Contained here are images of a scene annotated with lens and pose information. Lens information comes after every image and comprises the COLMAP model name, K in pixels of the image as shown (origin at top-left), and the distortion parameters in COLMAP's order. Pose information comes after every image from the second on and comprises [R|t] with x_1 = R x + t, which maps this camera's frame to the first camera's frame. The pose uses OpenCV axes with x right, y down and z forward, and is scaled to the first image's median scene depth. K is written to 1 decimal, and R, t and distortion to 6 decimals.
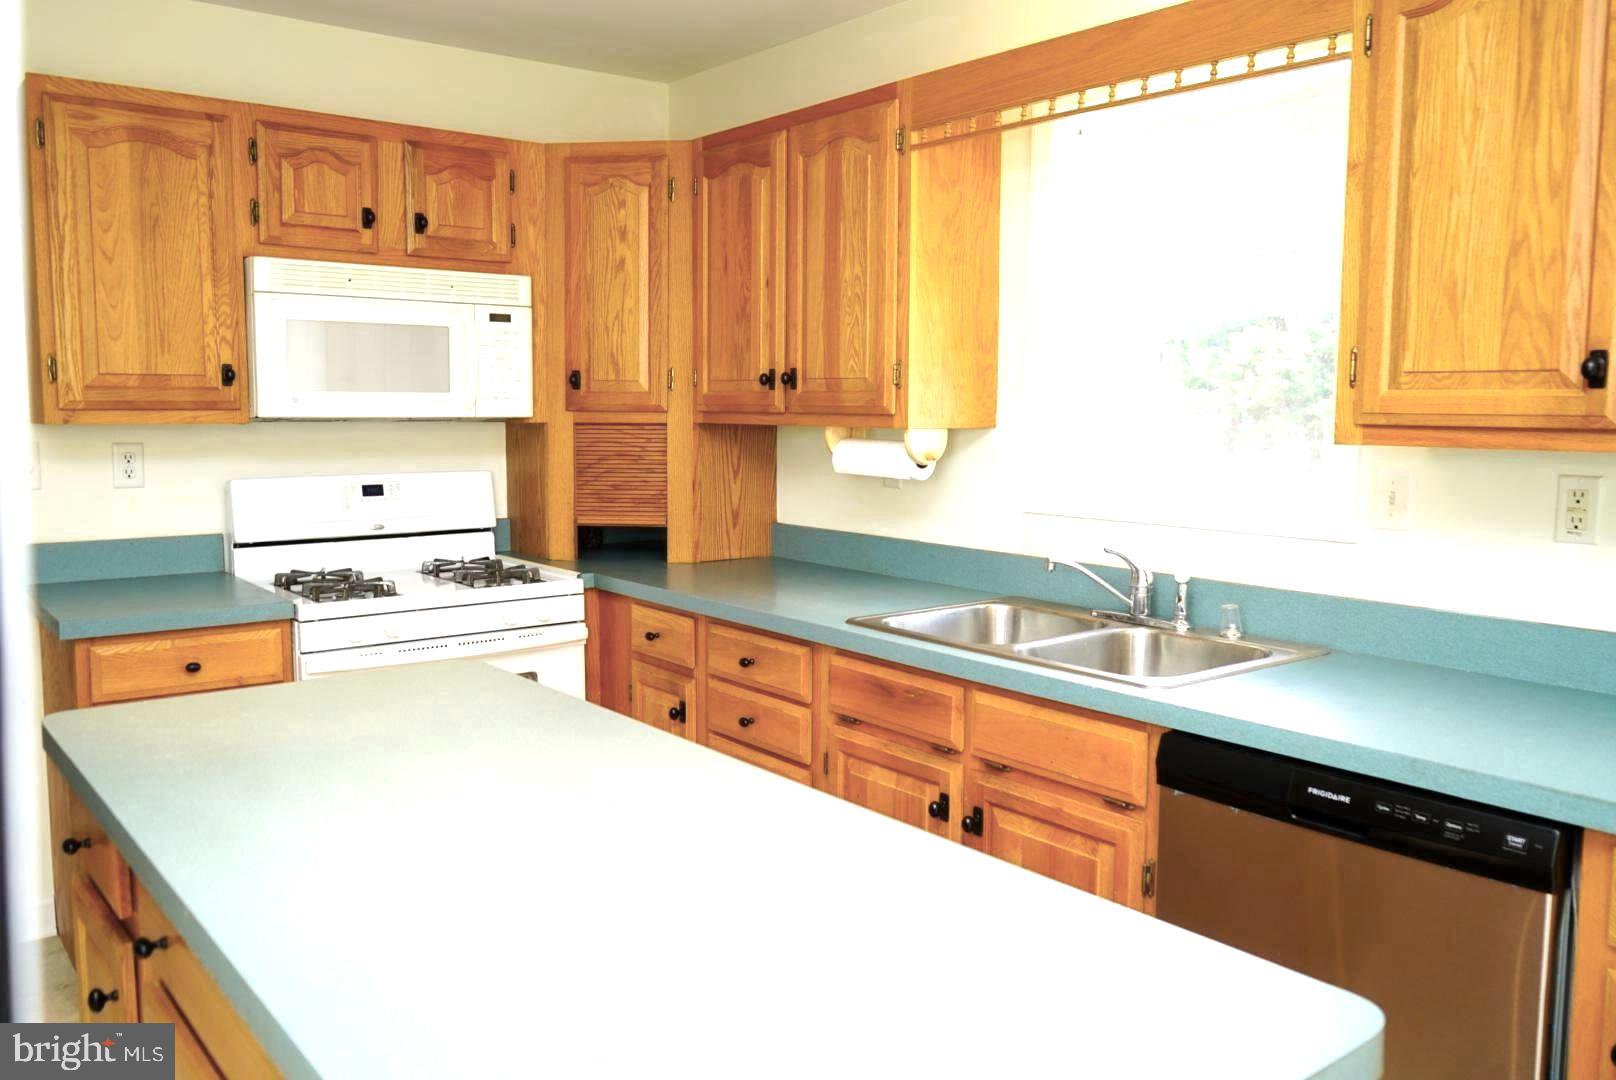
lens RADIAL K [[1301.2, 0, 811.2], [0, 1301.2, 538.8], [0, 0, 1]] dist [-0.009470, -0.013217]
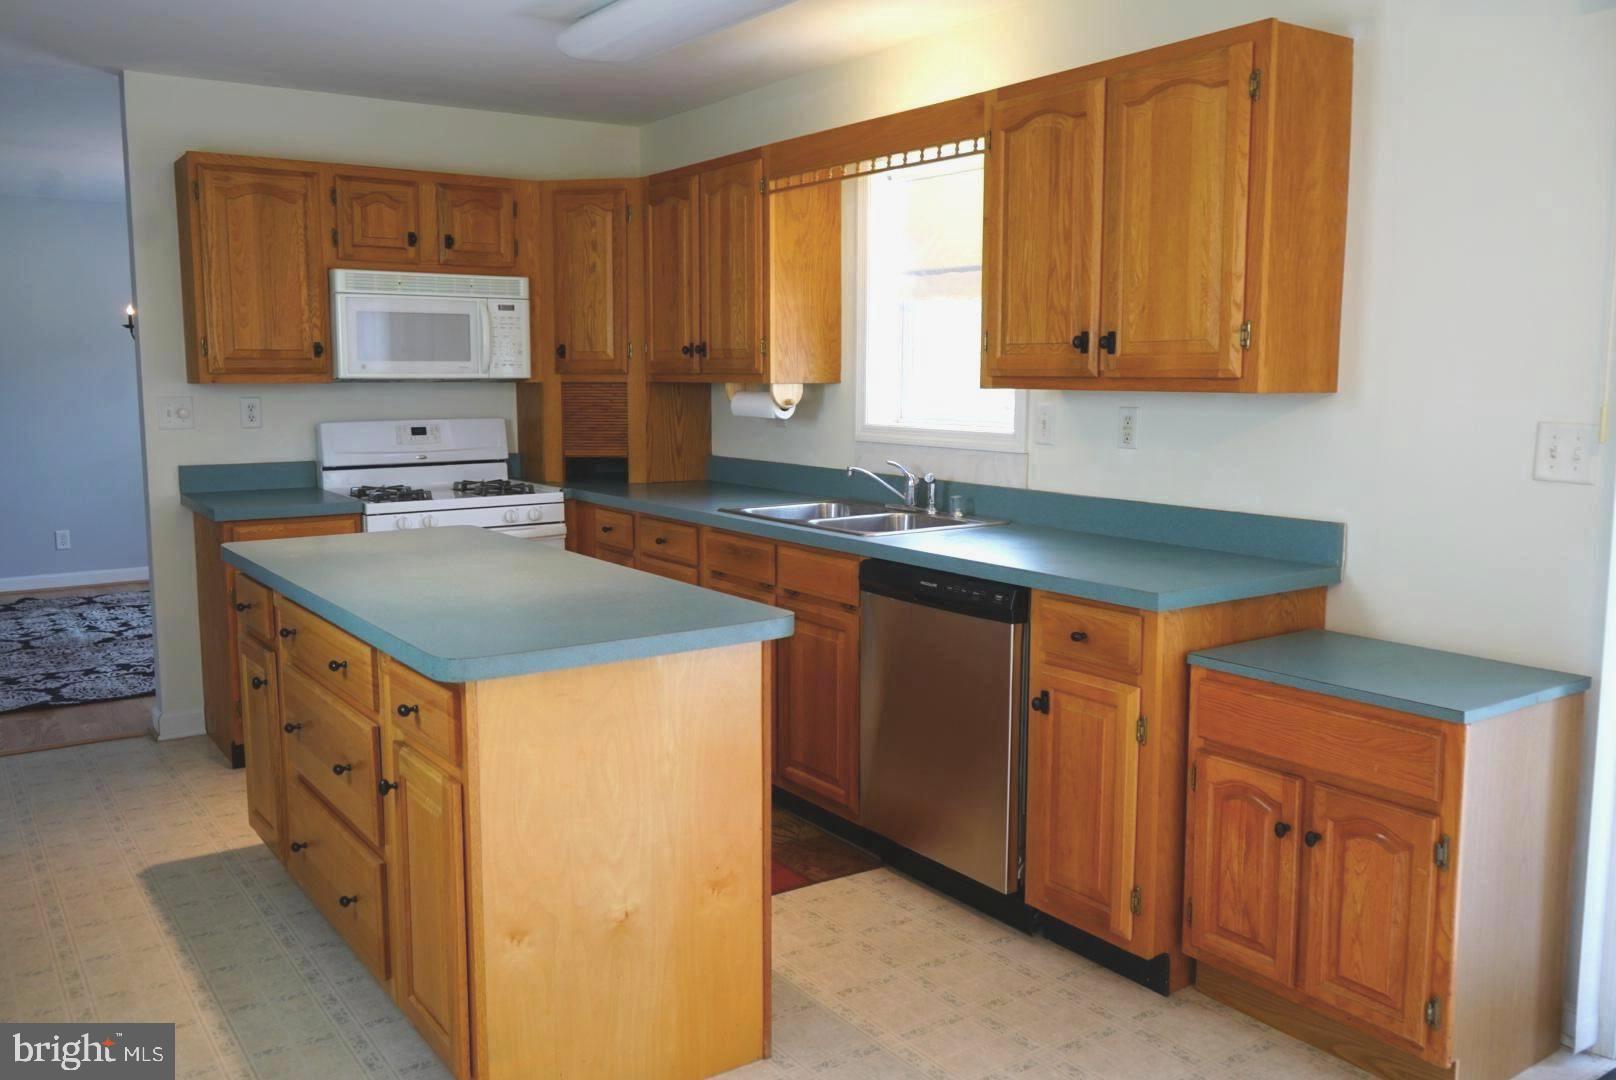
lens RADIAL K [[1301.2, 0, 805.8], [0, 1301.2, 537.0], [0, 0, 1]] dist [-0.009470, -0.013217]
pose [[0.998308, 0.001810, -0.058122, 0.192635], [-0.000465, 0.999732, 0.023139, 0.052864], [0.058148, -0.023073, 0.998041, -0.452094]]
